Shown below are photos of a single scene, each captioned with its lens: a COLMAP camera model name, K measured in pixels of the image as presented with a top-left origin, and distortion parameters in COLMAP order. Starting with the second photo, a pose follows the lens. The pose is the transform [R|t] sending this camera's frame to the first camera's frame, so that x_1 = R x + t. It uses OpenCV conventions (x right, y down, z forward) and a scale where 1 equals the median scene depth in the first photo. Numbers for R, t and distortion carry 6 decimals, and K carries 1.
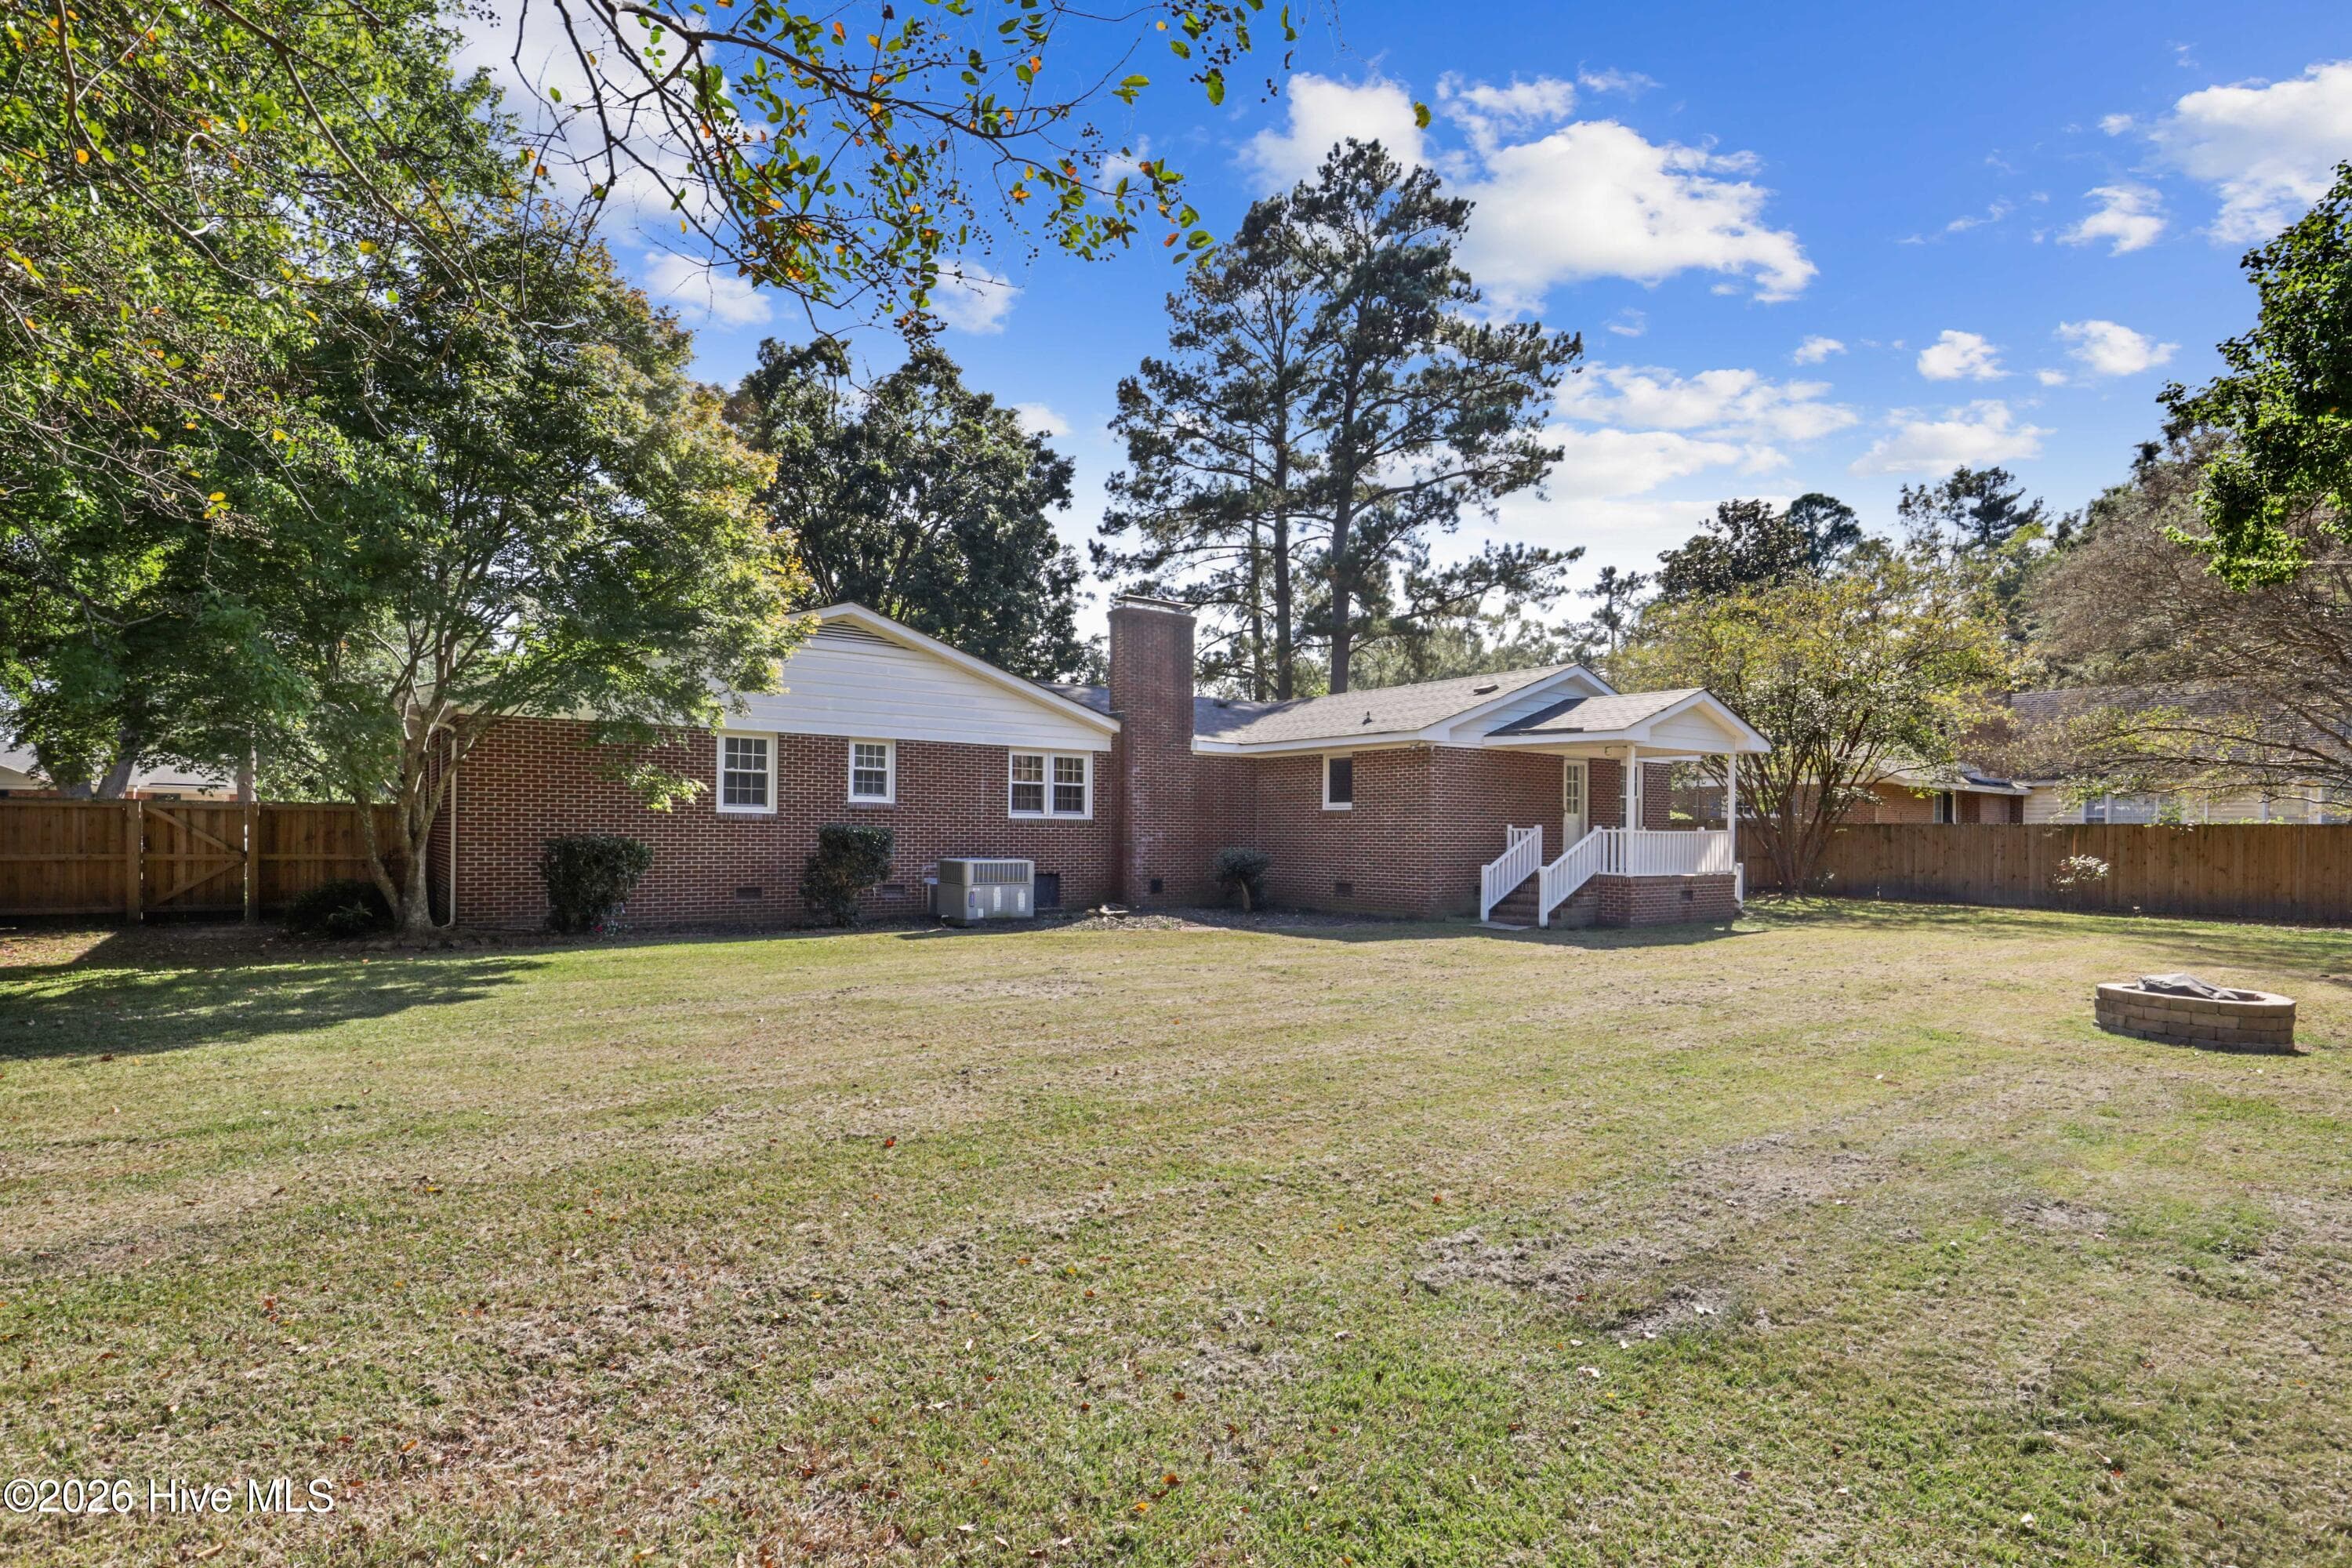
lens RADIAL K [[1146.5, 0, 1173.5], [0, 1146.5, 824.9], [0, 0, 1]] dist [-0.000753, 0.000004]
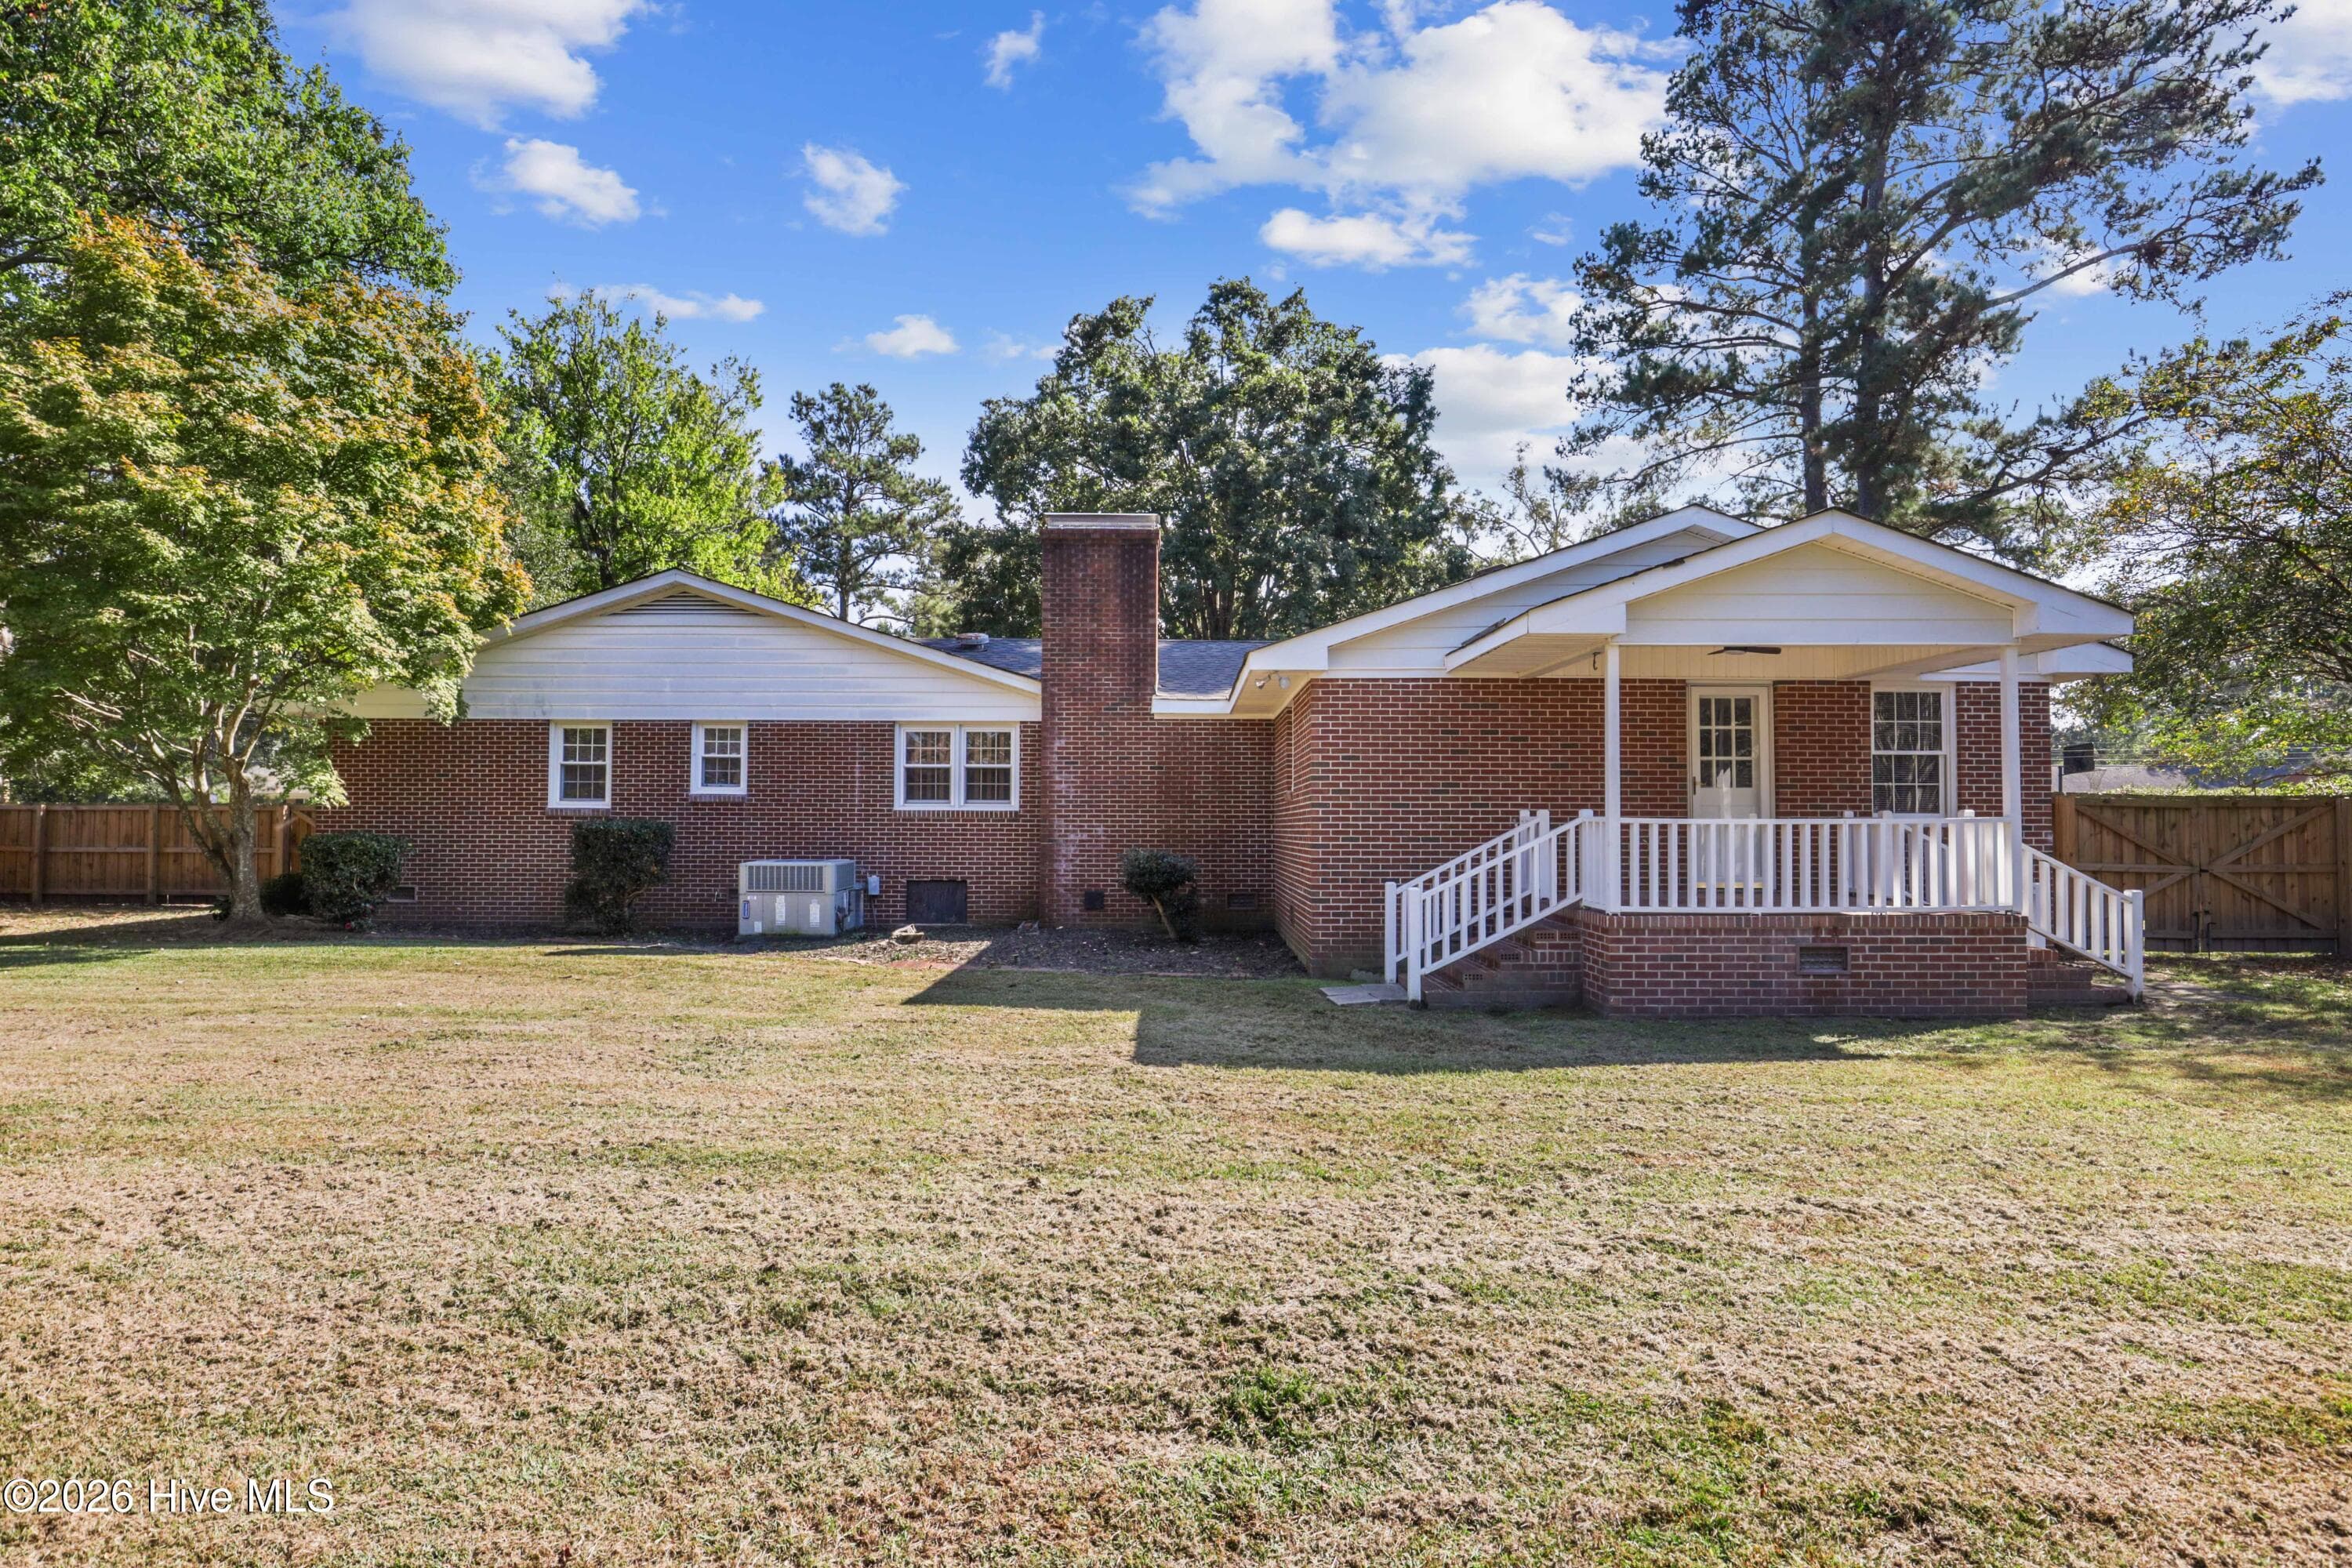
lens RADIAL K [[1154.0, 0, 1176.0], [0, 1154.0, 784.0], [0, 0, 1]] dist [-0.017241, -0.000147]
pose [[0.799047, -0.021527, -0.600883, 0.491130], [0.006433, 0.999608, -0.027256, -0.000828], [0.601234, 0.017913, 0.798872, 0.455589]]
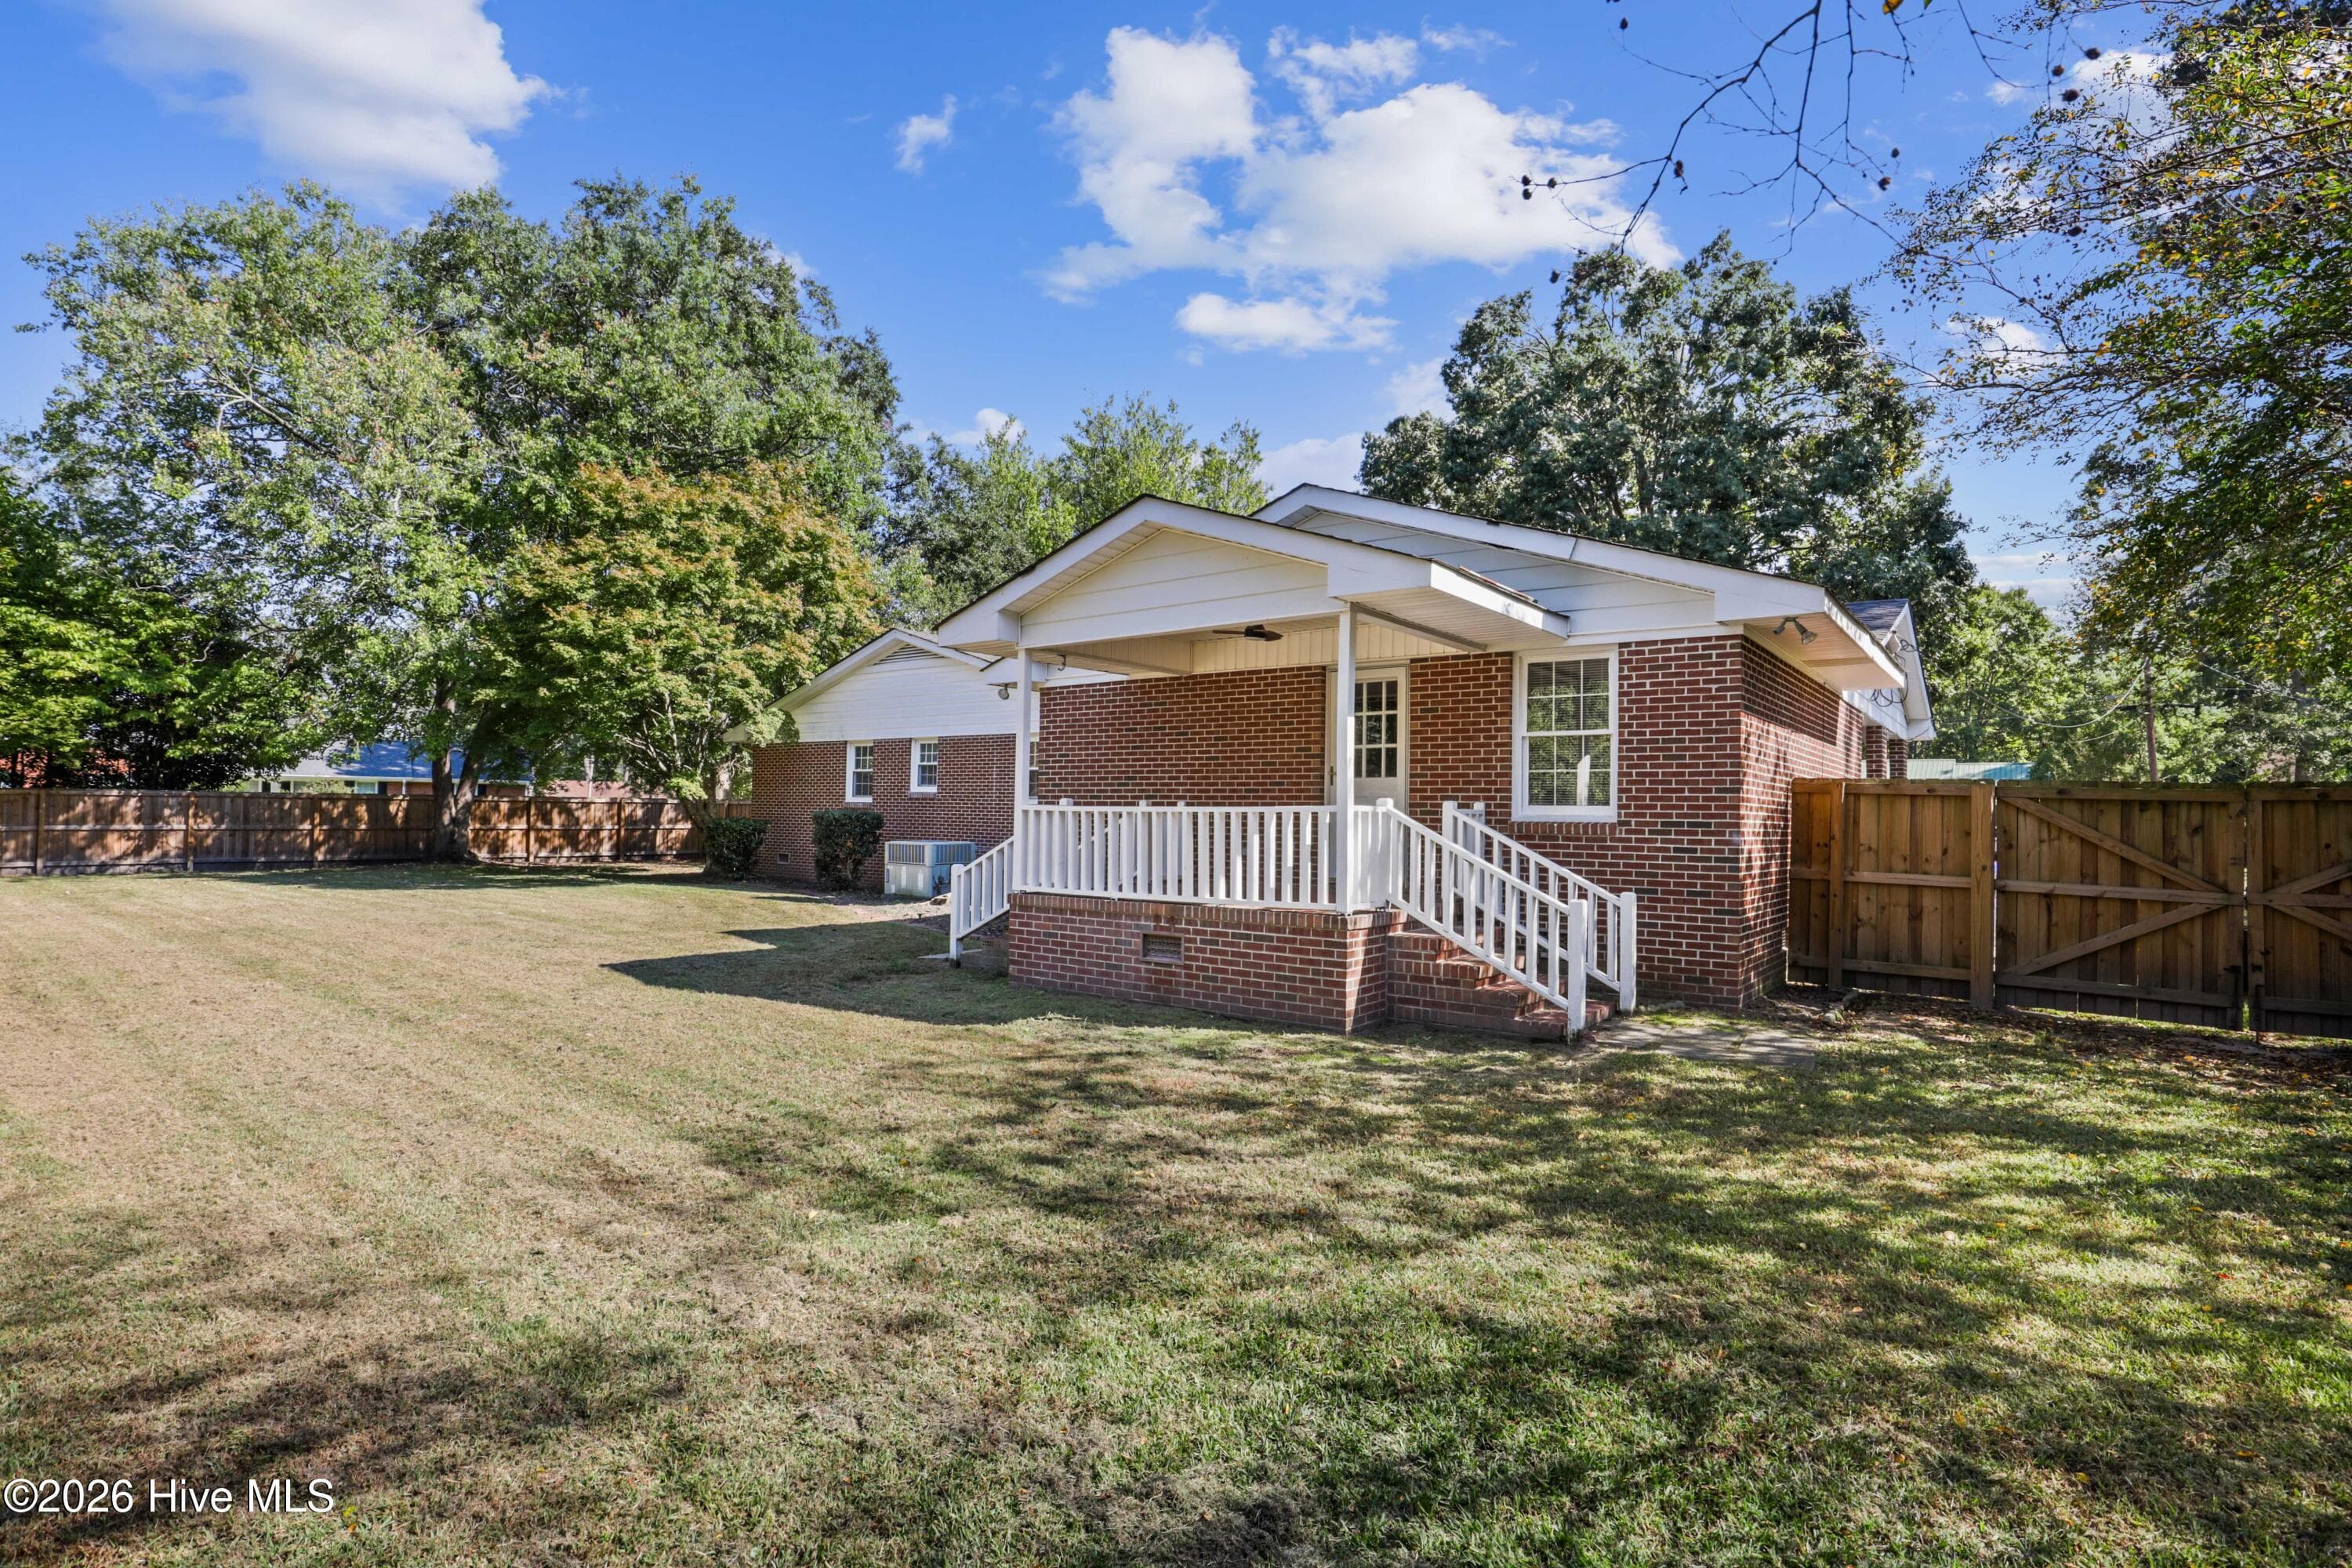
lens RADIAL K [[1114.1, 0, 1172.5], [0, 1114.1, 811.4], [0, 0, 1]] dist [-0.026563, -0.000509]
pose [[0.288613, -0.002904, -0.957441, 0.828054], [0.001632, 0.999995, -0.002542, 0.004224], [0.957444, -0.000829, 0.288617, 0.826700]]
